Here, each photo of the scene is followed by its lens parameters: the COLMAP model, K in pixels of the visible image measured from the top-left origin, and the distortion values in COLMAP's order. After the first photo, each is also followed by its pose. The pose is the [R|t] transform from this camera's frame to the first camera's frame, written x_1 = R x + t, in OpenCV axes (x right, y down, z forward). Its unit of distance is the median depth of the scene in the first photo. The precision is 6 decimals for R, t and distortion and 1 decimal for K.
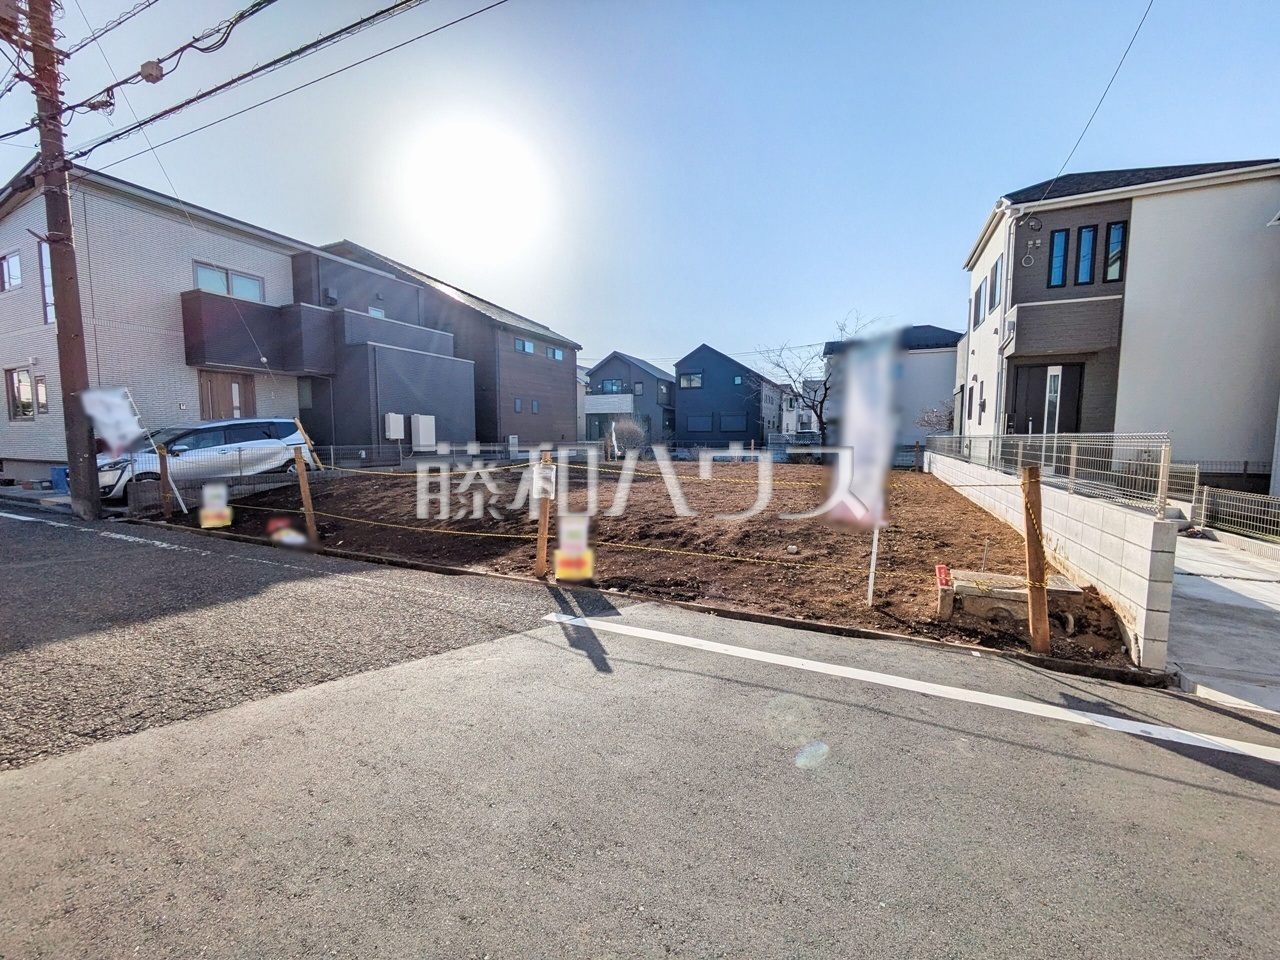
lens RADIAL K [[505.8, 0, 645.7], [0, 505.8, 478.4], [0, 0, 1]] dist [0.000039, -0.001013]
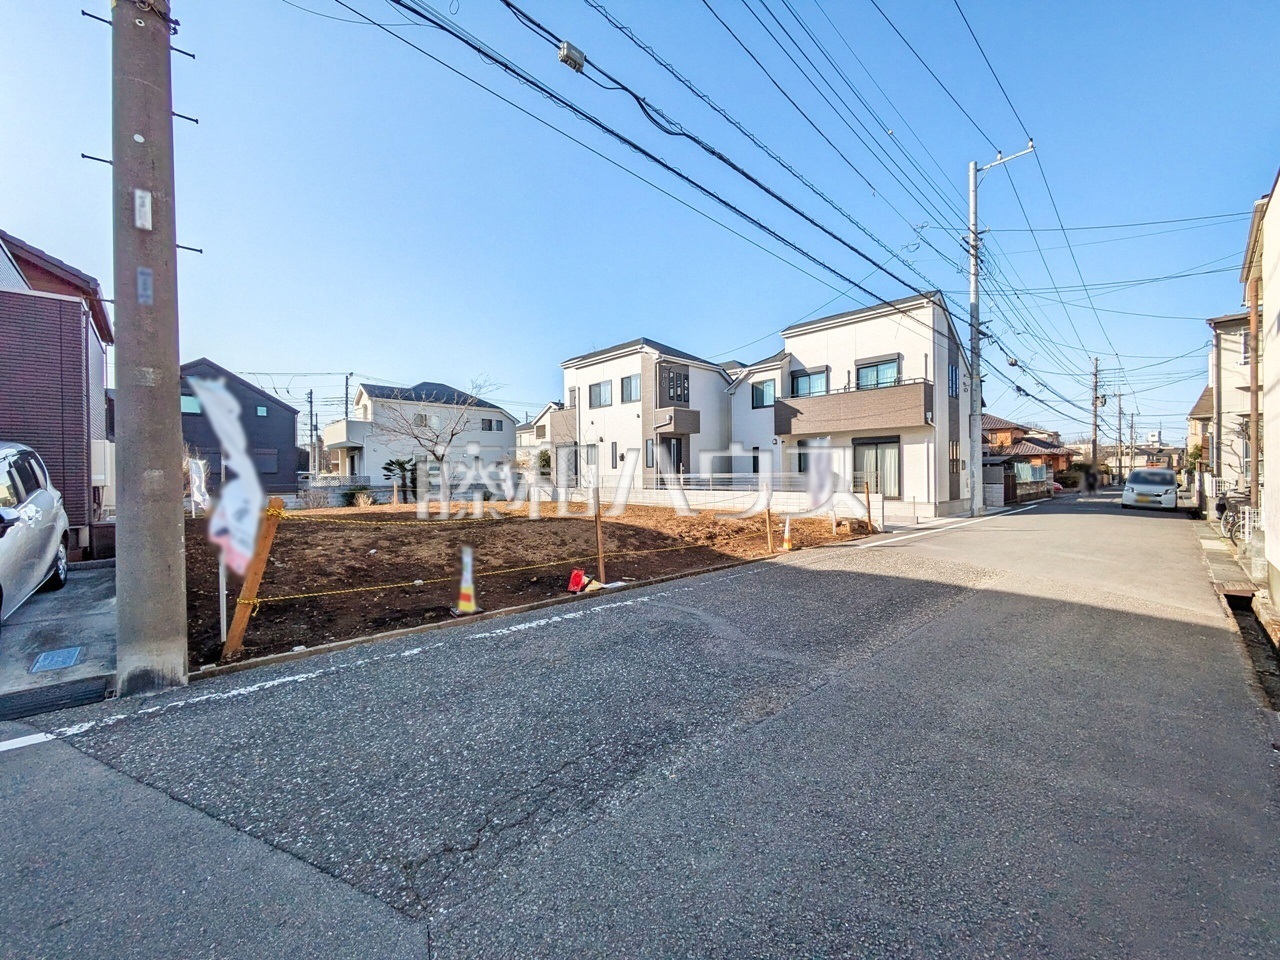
lens RADIAL K [[505.3, 0, 644.8], [0, 505.3, 479.2], [0, 0, 1]] dist [-0.001118, 0.000585]
pose [[0.372201, -0.013217, 0.928058, -1.364271], [0.087326, 0.995962, -0.020838, -0.046672], [-0.924035, 0.088800, 0.371852, 0.494686]]
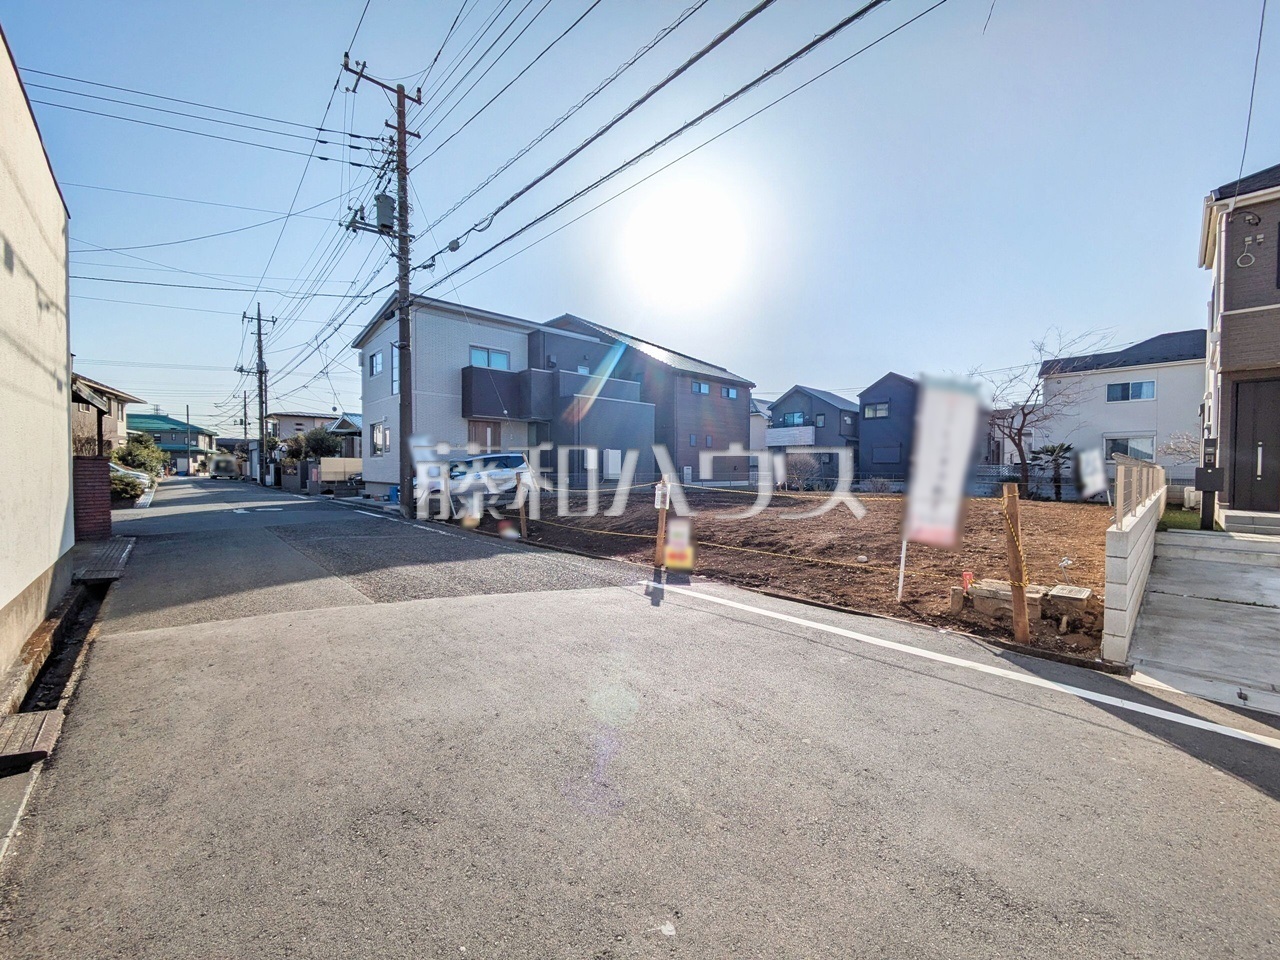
lens RADIAL K [[505.3, 0, 644.8], [0, 505.3, 479.2], [0, 0, 1]] dist [-0.001118, 0.000585]
pose [[0.926065, 0.008110, -0.377278, 0.182373], [-0.032105, 0.997838, -0.057354, 0.027290], [0.375997, 0.065226, 0.924323, -0.191874]]
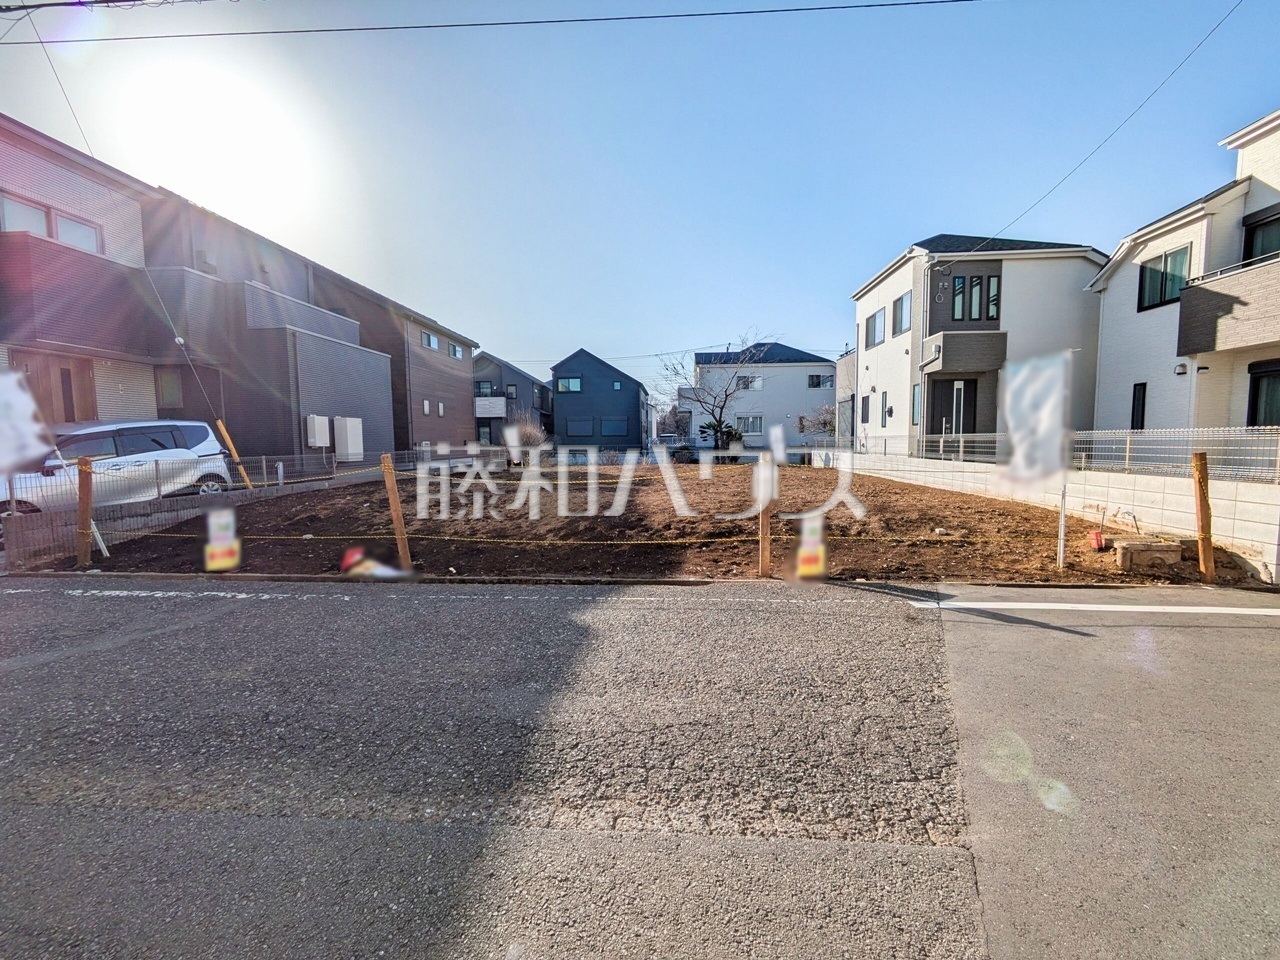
lens RADIAL K [[505.3, 0, 644.8], [0, 505.3, 479.2], [0, 0, 1]] dist [-0.001118, 0.000585]
pose [[0.934244, -0.038673, 0.354530, -0.526532], [0.041682, 0.999131, -0.000851, -0.005846], [-0.354189, 0.015572, 0.935044, 0.102023]]
